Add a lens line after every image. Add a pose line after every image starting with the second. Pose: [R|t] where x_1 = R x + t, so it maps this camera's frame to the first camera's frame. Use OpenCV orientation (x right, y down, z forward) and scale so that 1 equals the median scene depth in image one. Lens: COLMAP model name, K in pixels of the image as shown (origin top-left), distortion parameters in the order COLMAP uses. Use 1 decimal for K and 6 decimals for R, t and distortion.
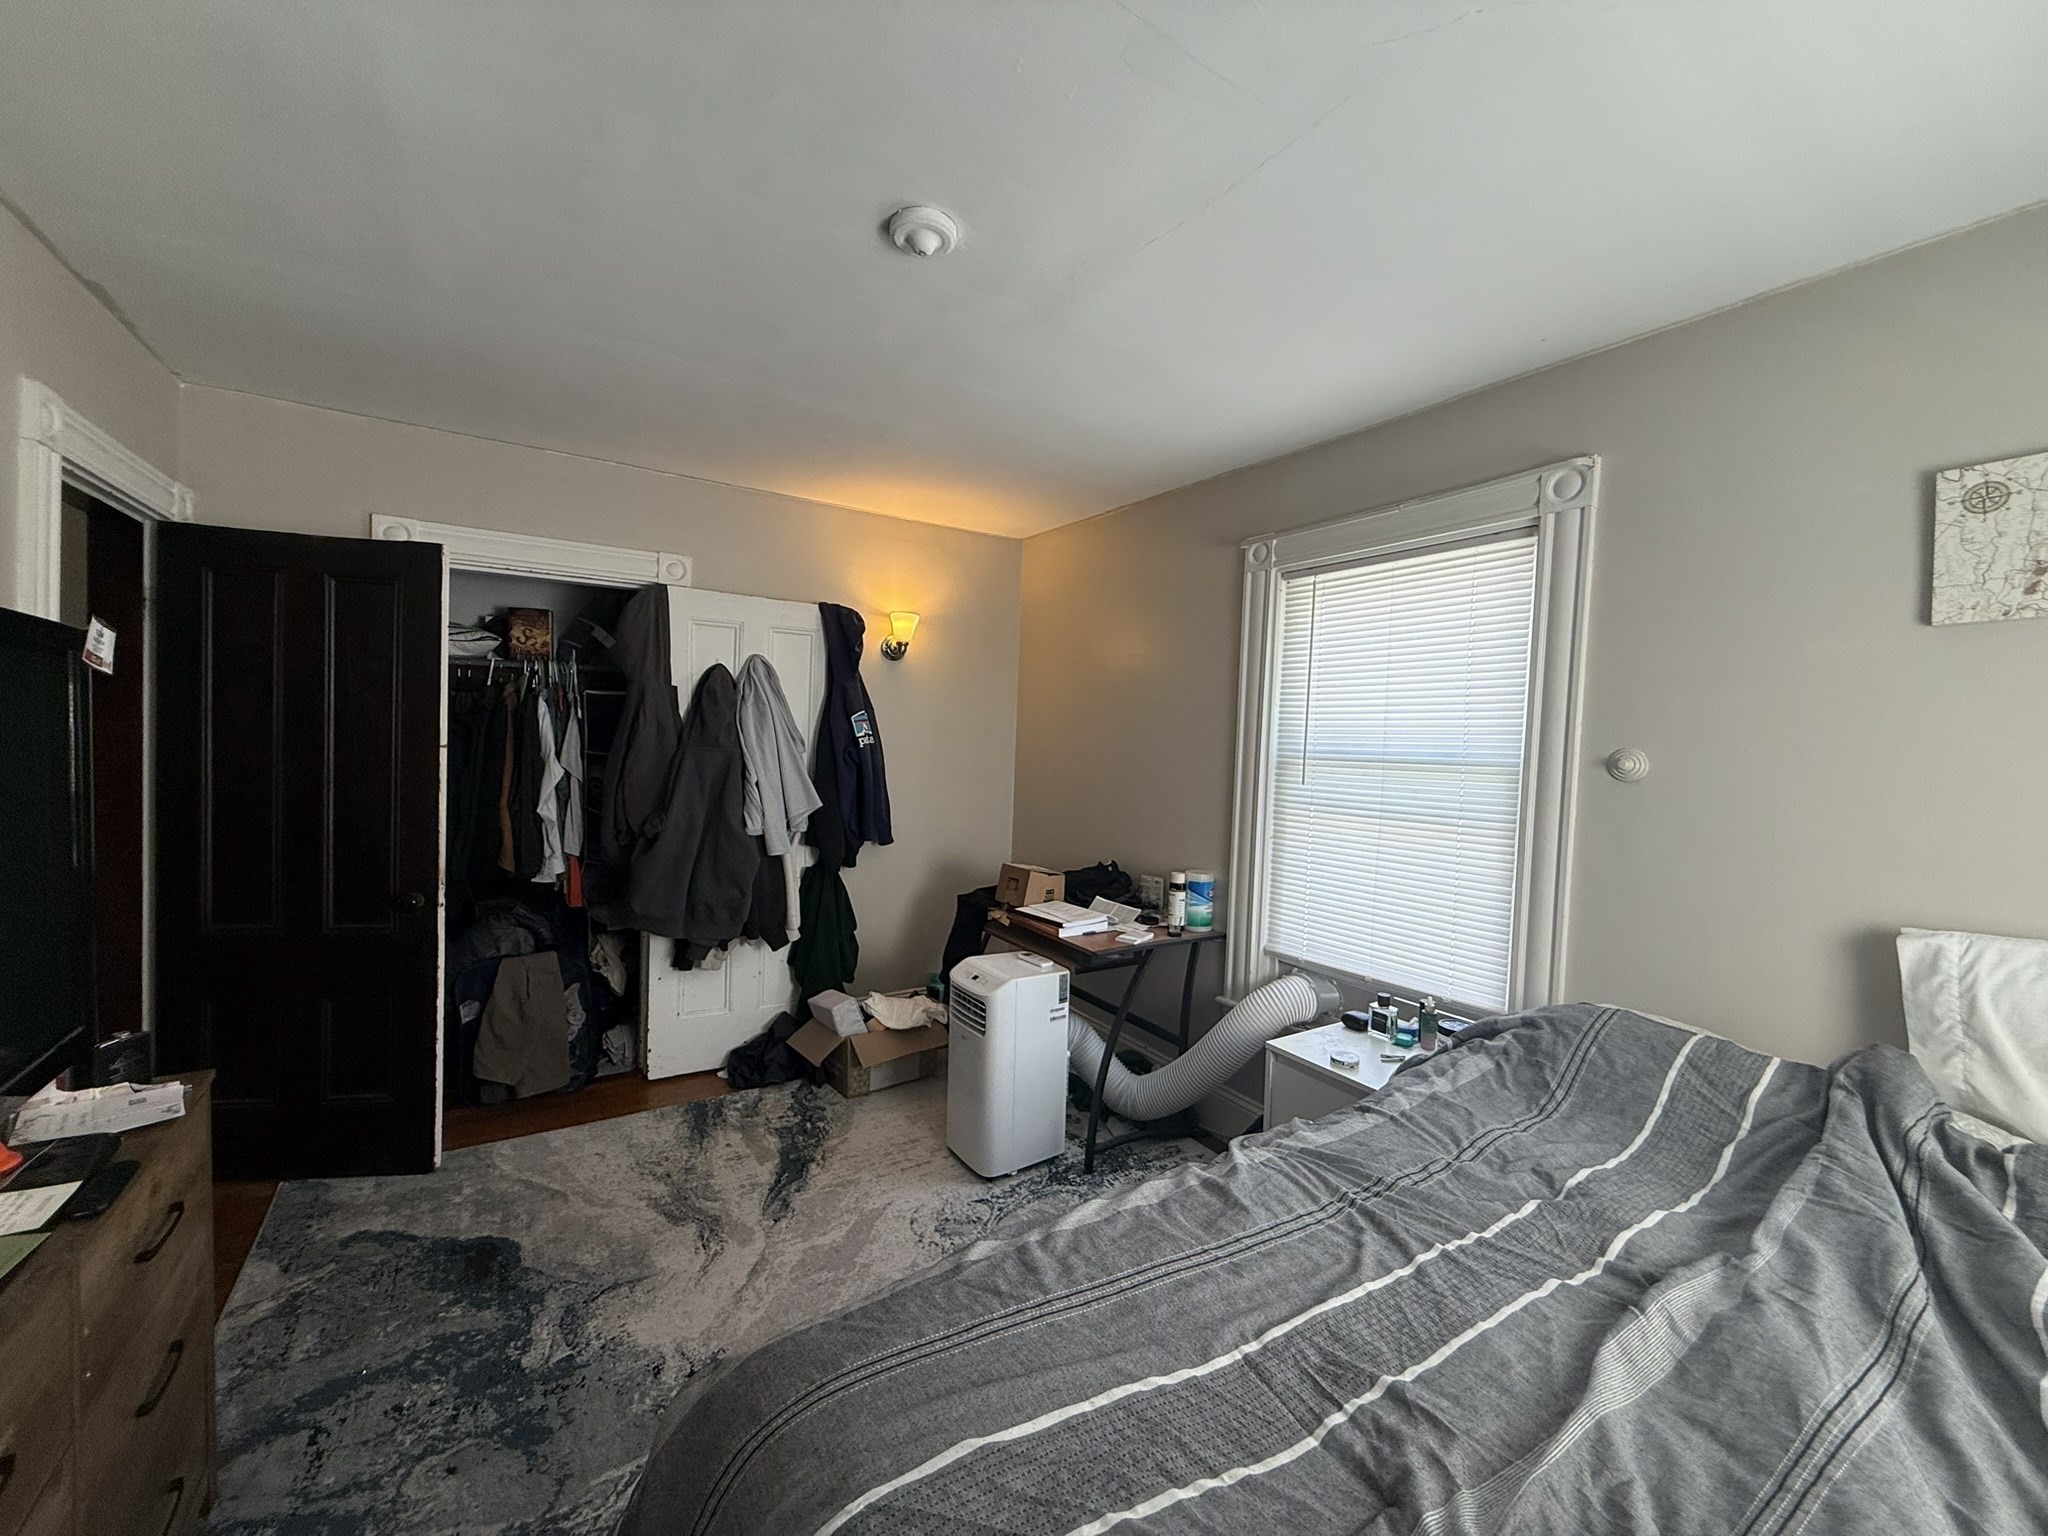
lens RADIAL K [[813.6, 0, 1022.5], [0, 813.6, 766.3], [0, 0, 1]] dist [-0.001870, 0.000587]
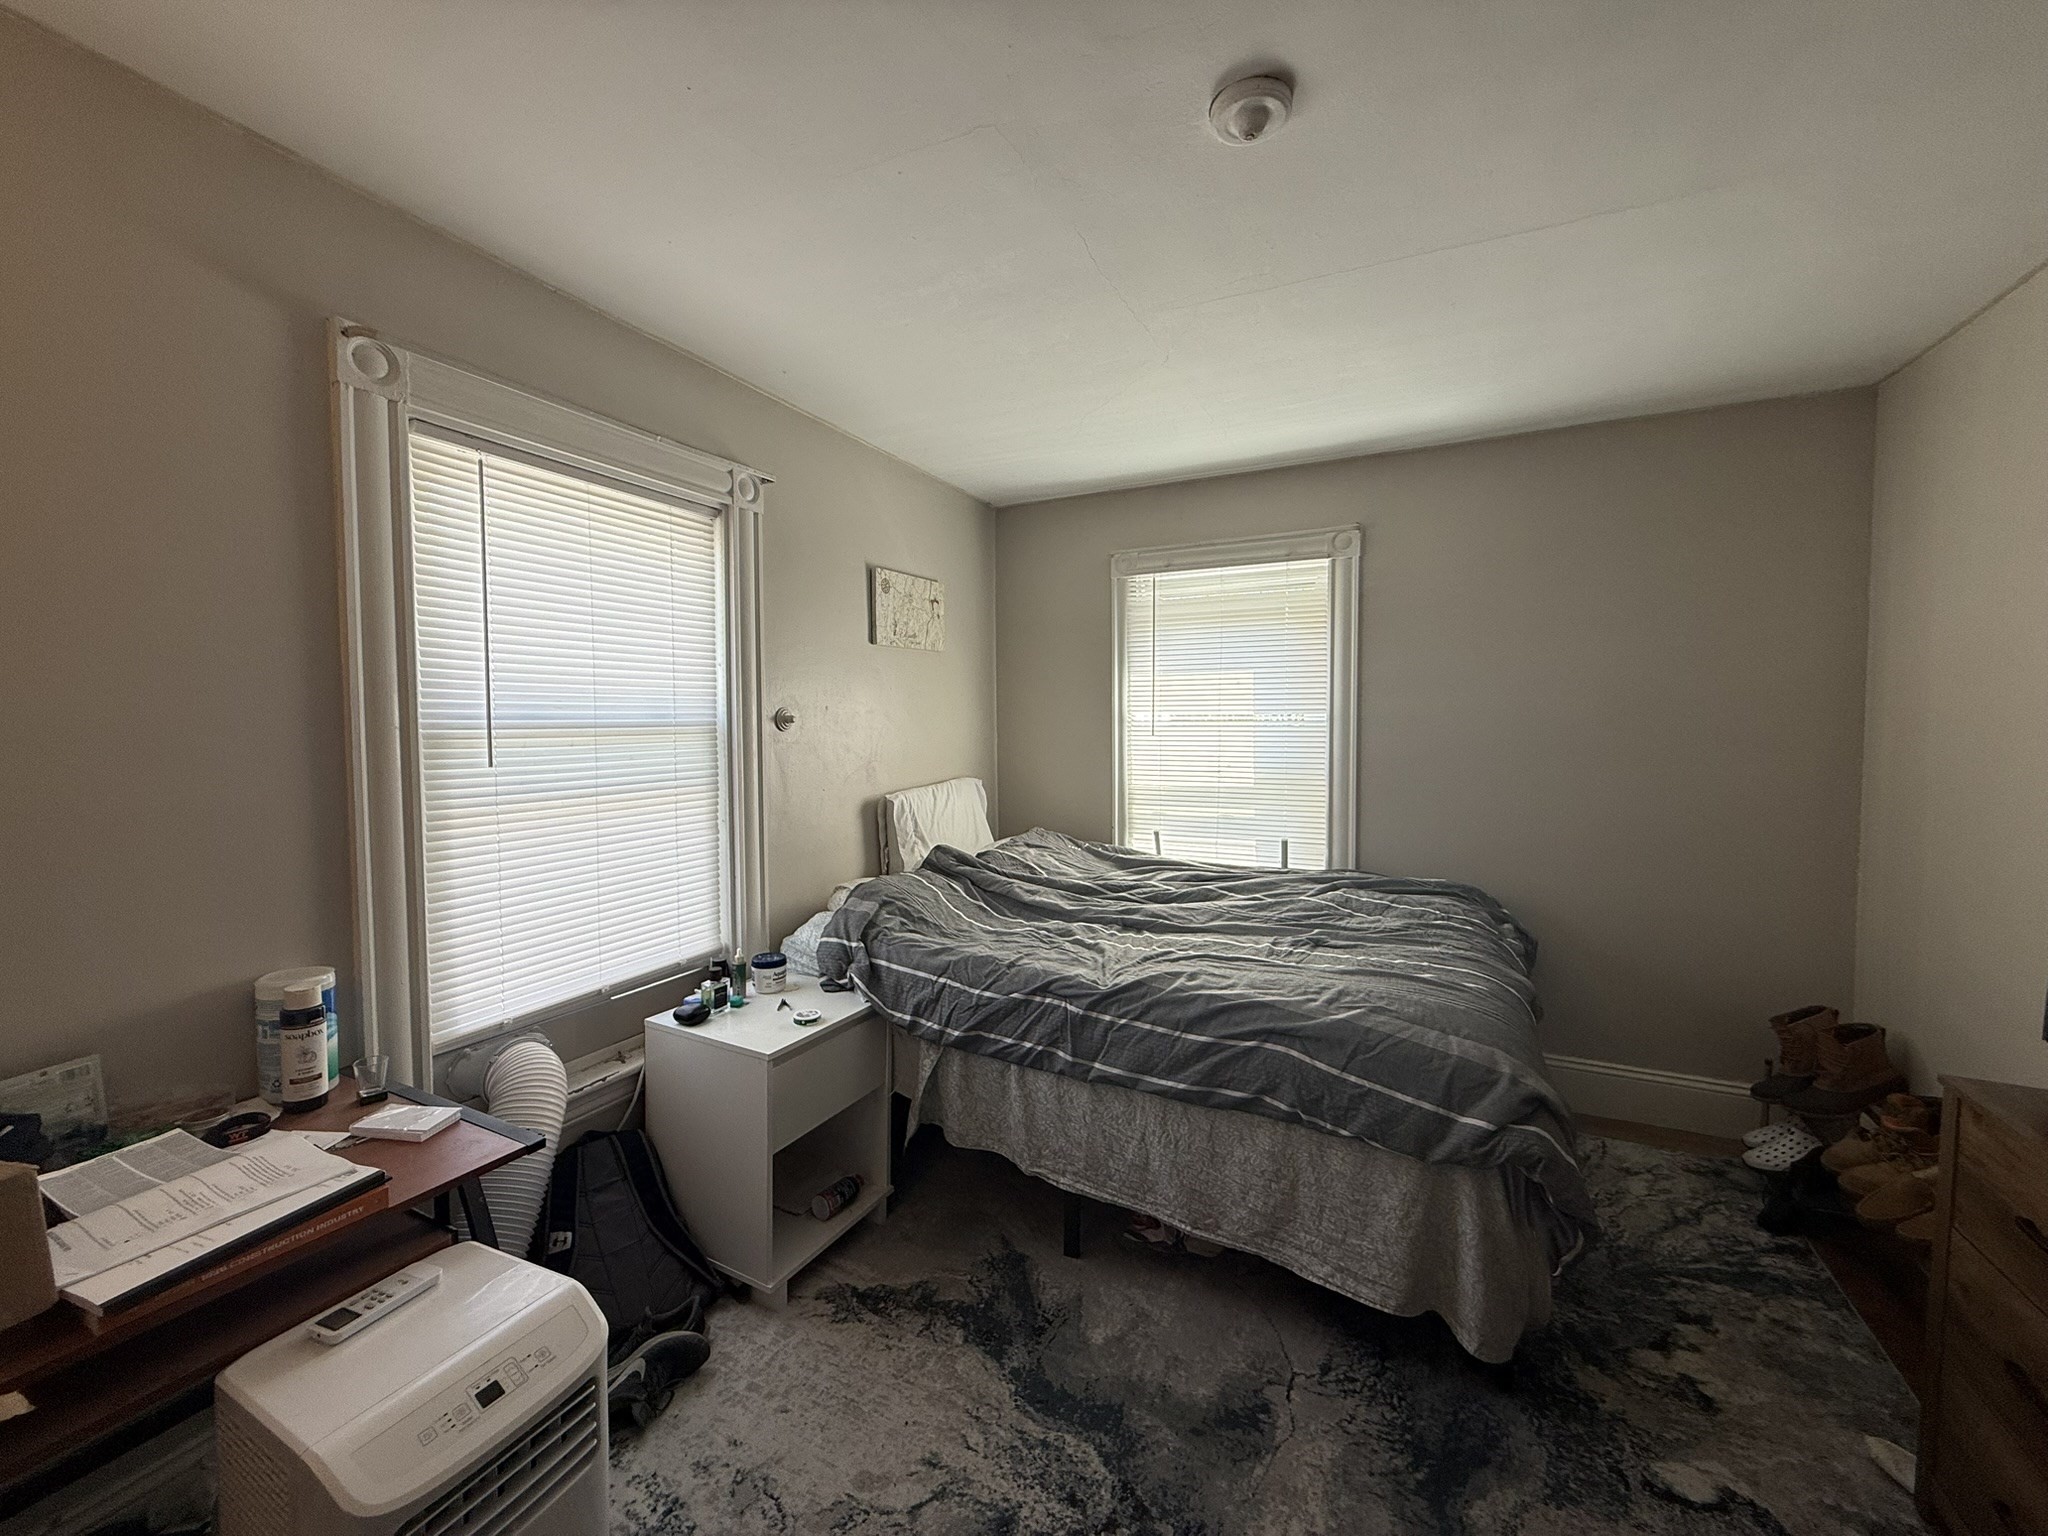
lens RADIAL K [[813.6, 0, 1024.4], [0, 813.6, 764.0], [0, 0, 1]] dist [-0.001870, 0.000587]
pose [[-0.511017, -0.078403, 0.855987, -0.801301], [0.013584, 0.994971, 0.099242, -0.074048], [-0.859463, 0.062342, -0.507382, 1.720693]]
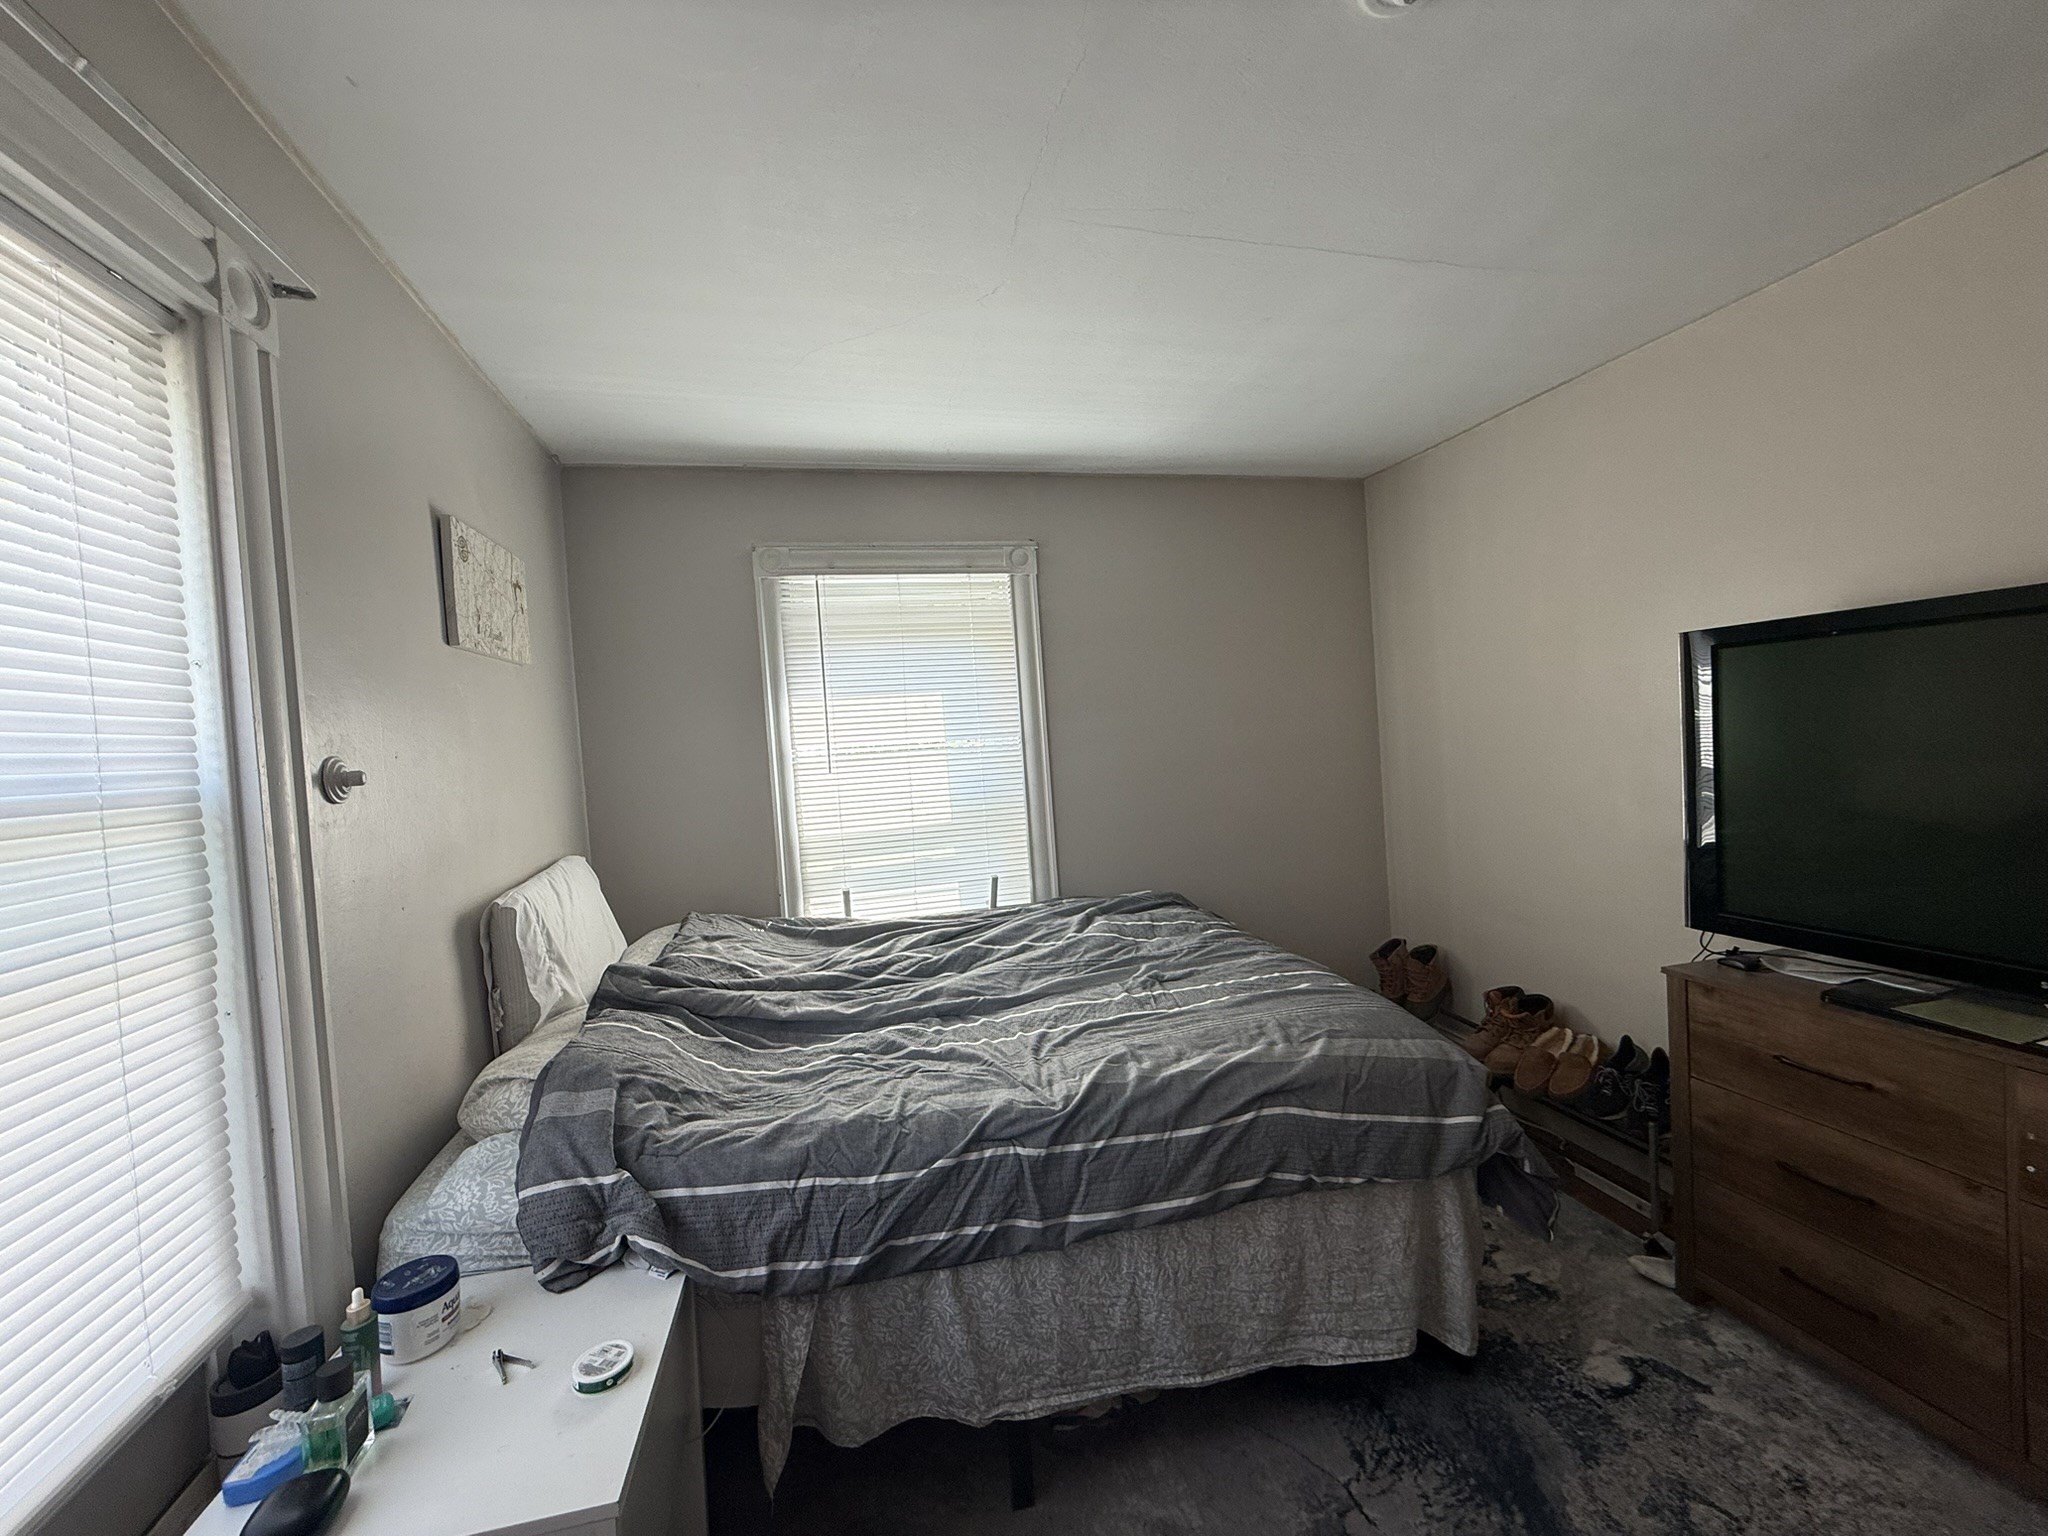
lens RADIAL K [[813.6, 0, 1020.2], [0, 813.6, 765.2], [0, 0, 1]] dist [-0.001870, 0.000587]
pose [[-0.945444, 0.015862, 0.325399, -0.022057], [0.039972, 0.996915, 0.067543, -0.048458], [-0.323324, 0.076865, -0.943161, 1.855185]]
